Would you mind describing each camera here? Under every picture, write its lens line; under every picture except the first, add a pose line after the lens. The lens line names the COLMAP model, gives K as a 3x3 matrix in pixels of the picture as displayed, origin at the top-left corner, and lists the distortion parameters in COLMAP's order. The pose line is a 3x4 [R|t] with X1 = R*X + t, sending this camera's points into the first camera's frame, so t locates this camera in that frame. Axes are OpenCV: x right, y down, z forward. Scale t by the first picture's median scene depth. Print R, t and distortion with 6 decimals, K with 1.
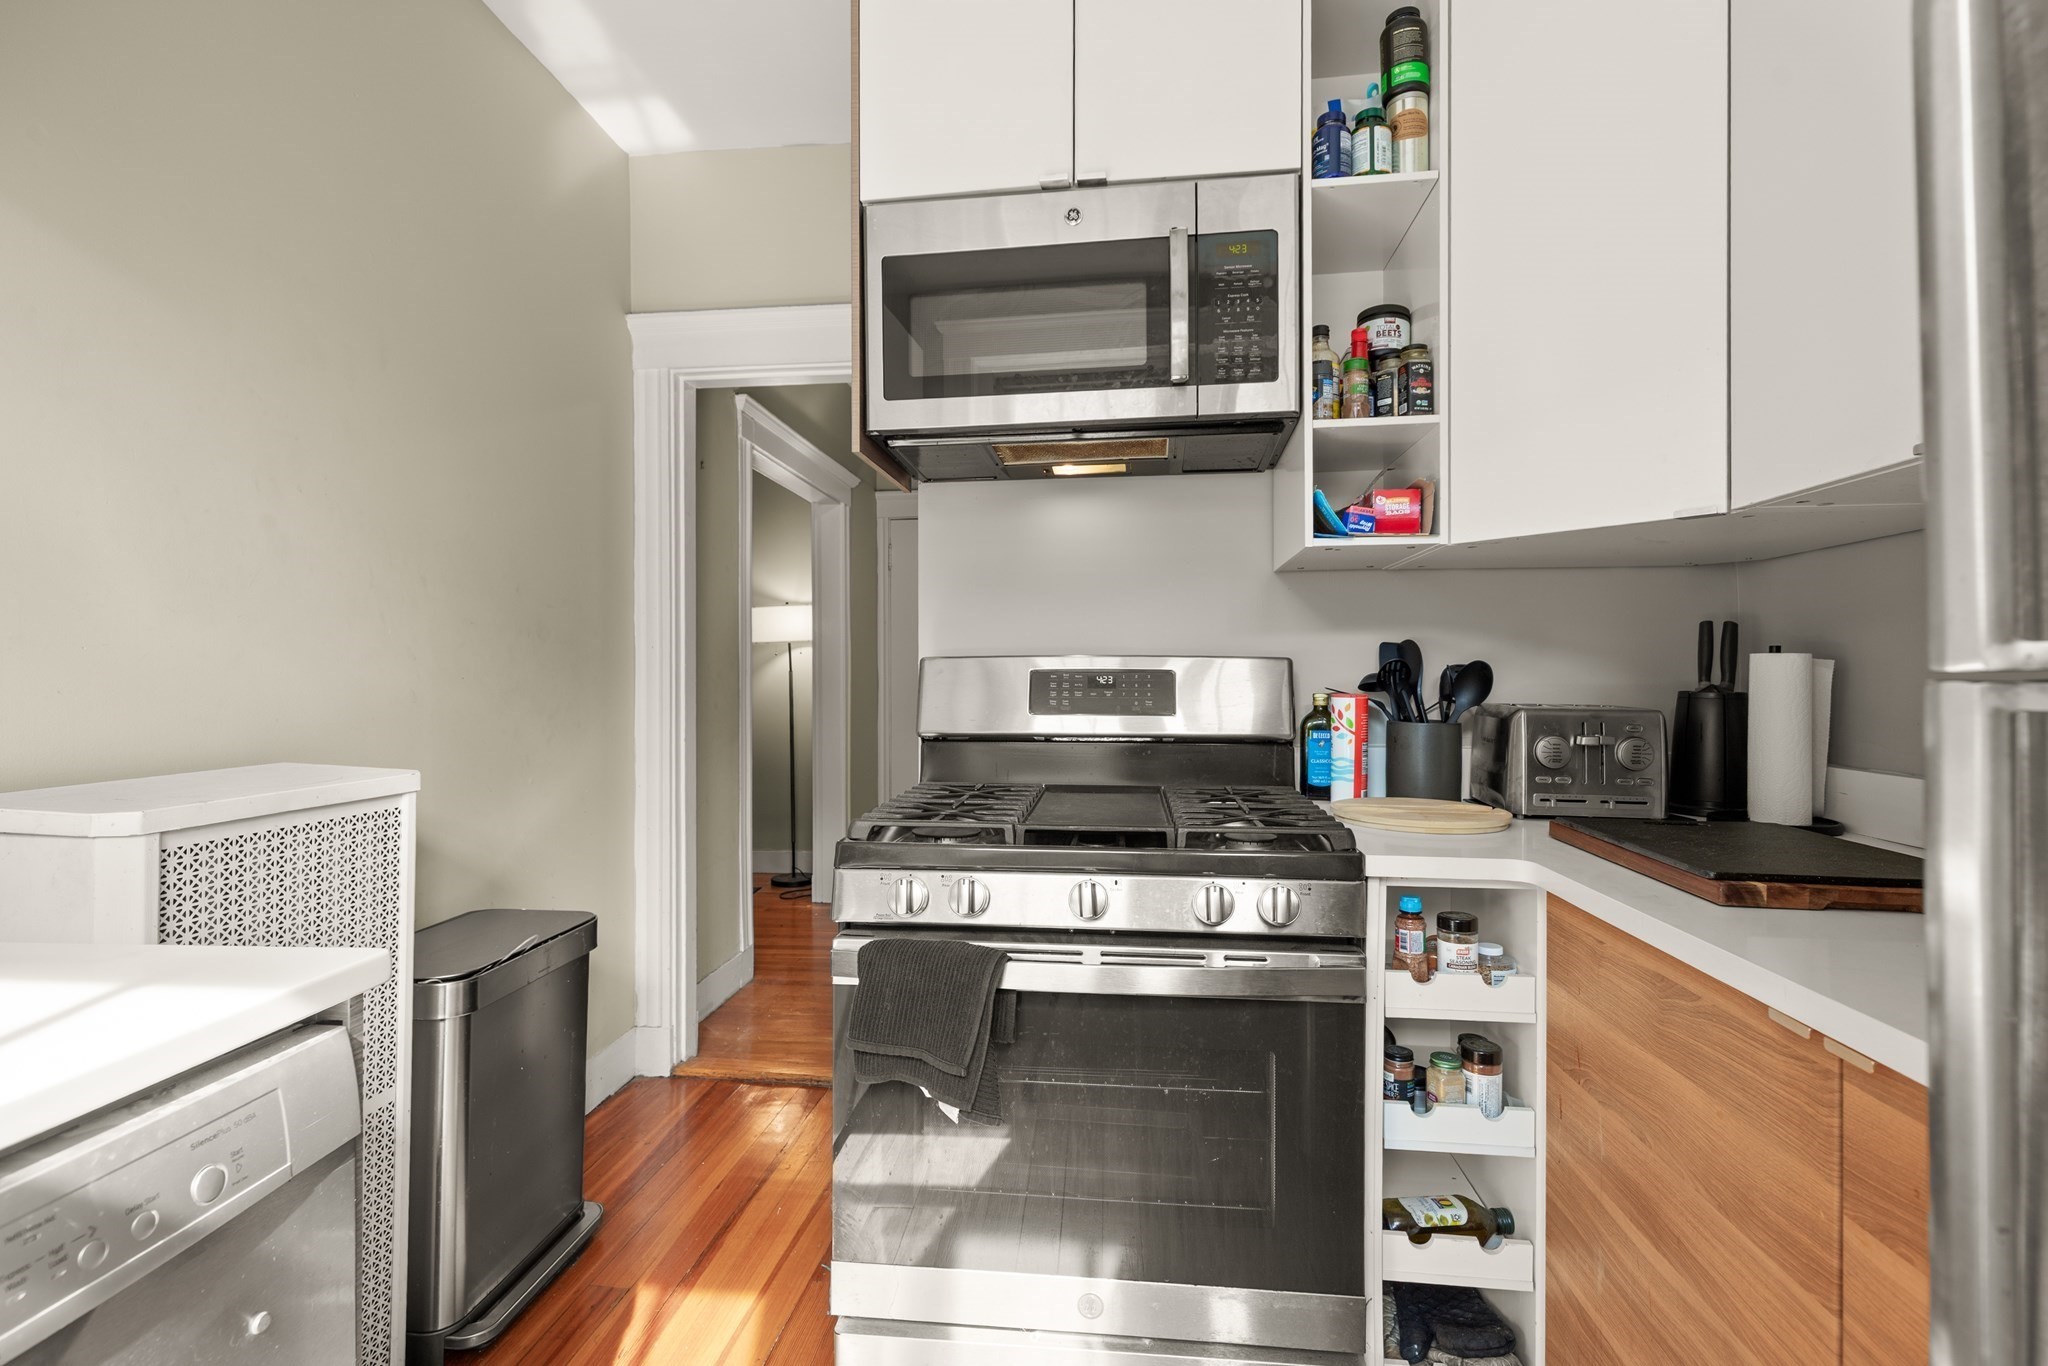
lens RADIAL K [[938.3, 0, 1024.0], [0, 938.3, 683.0], [0, 0, 1]] dist [0.000452, -0.000193]
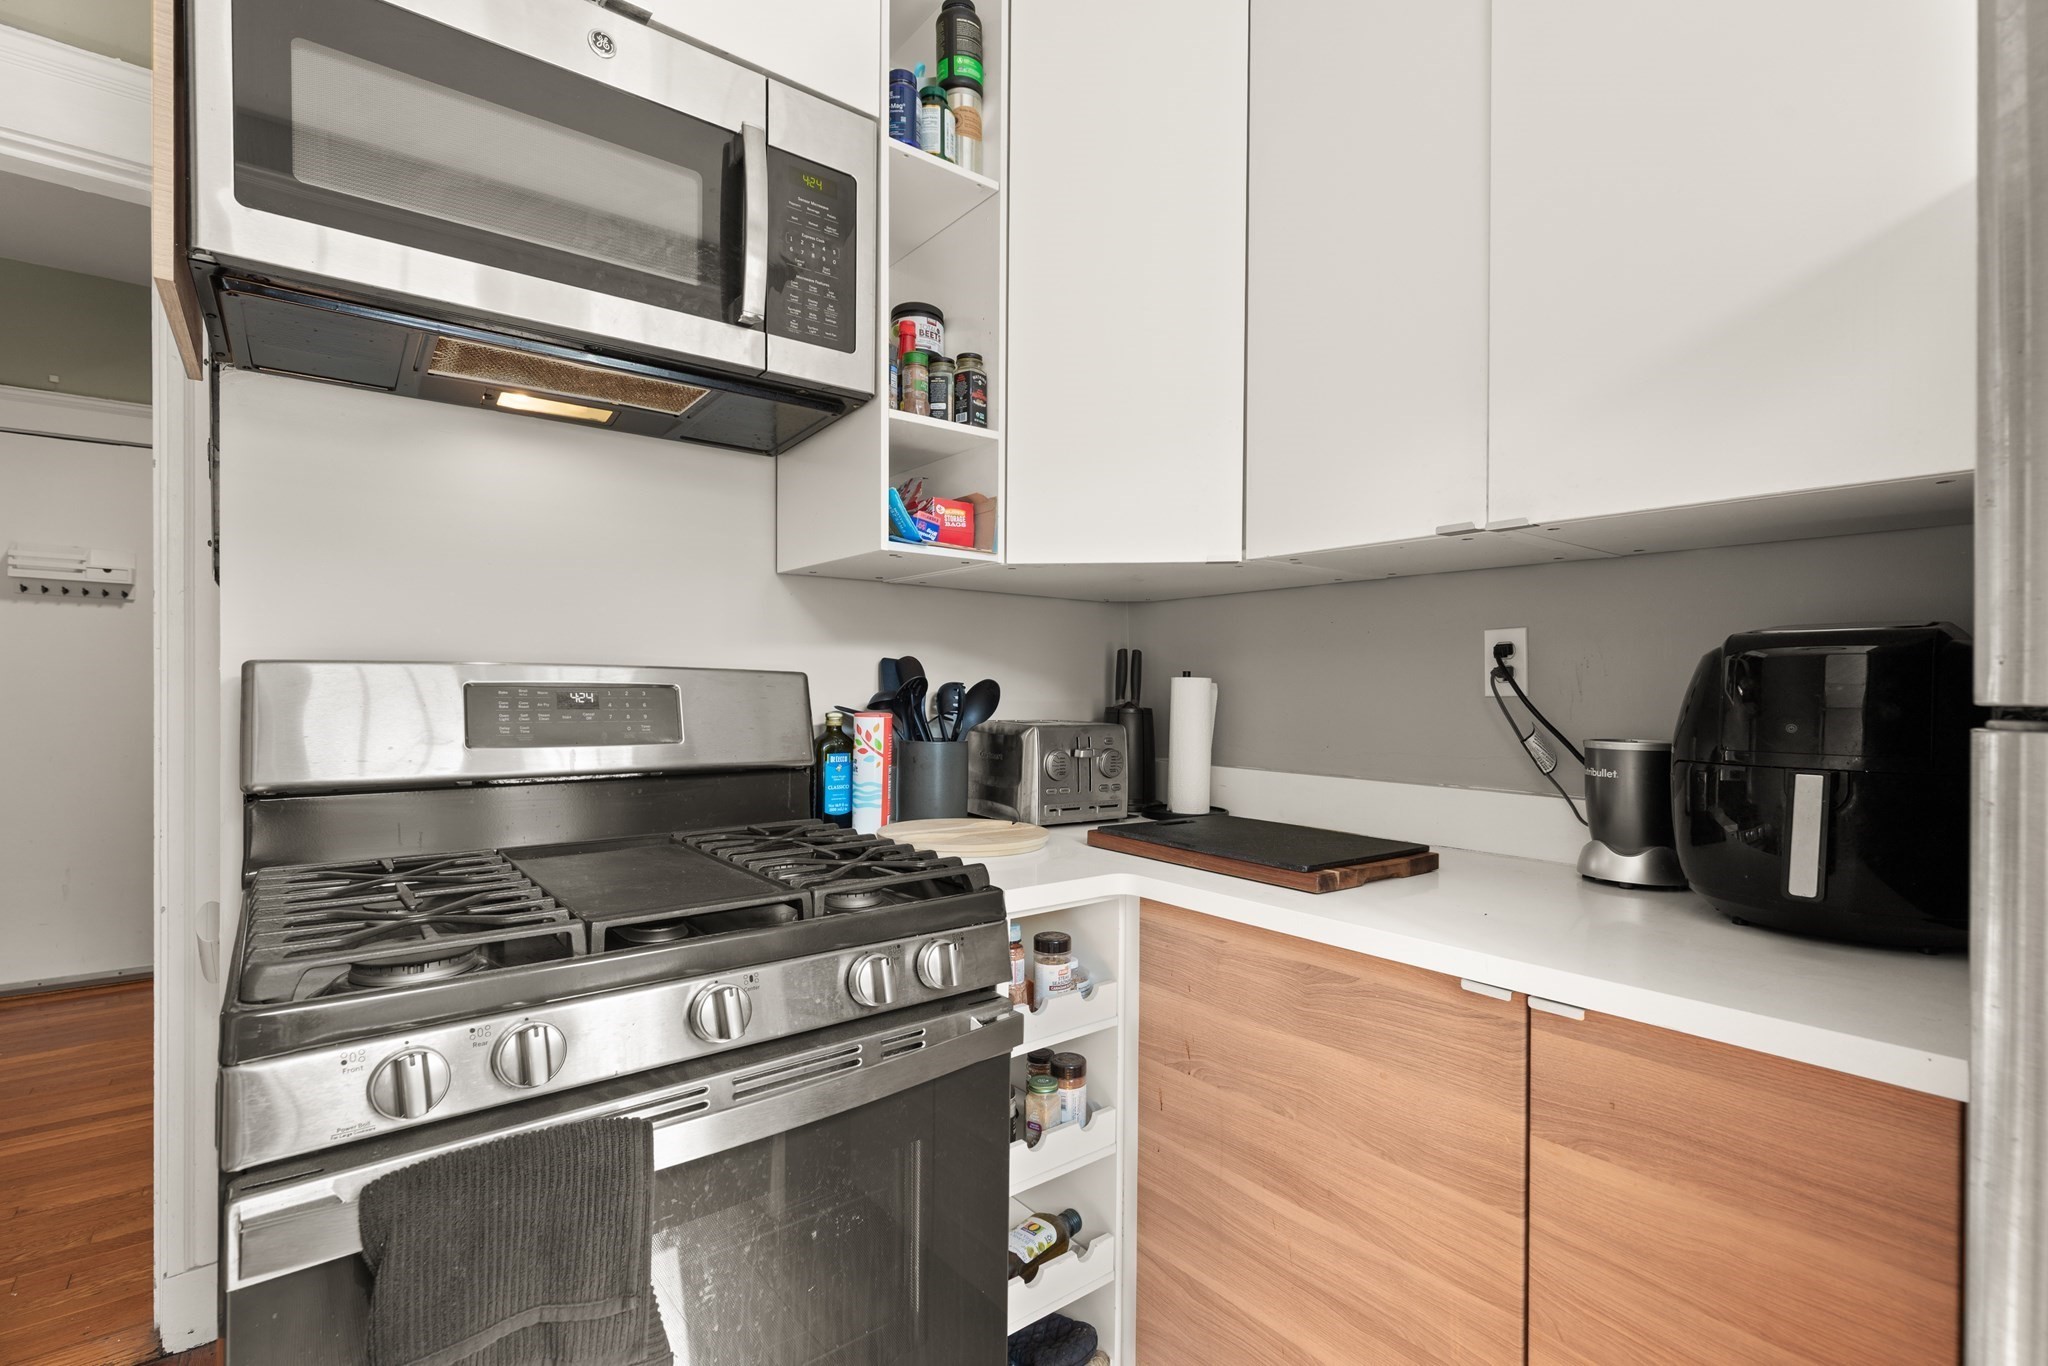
lens RADIAL K [[917.0, 0, 1020.7], [0, 917.0, 697.6], [0, 0, 1]] dist [0.002208, -0.000011]
pose [[0.703058, -0.001526, 0.711131, -0.224034], [-0.003102, 0.999982, 0.005212, -0.009993], [-0.711126, -0.005870, 0.703040, 0.296109]]
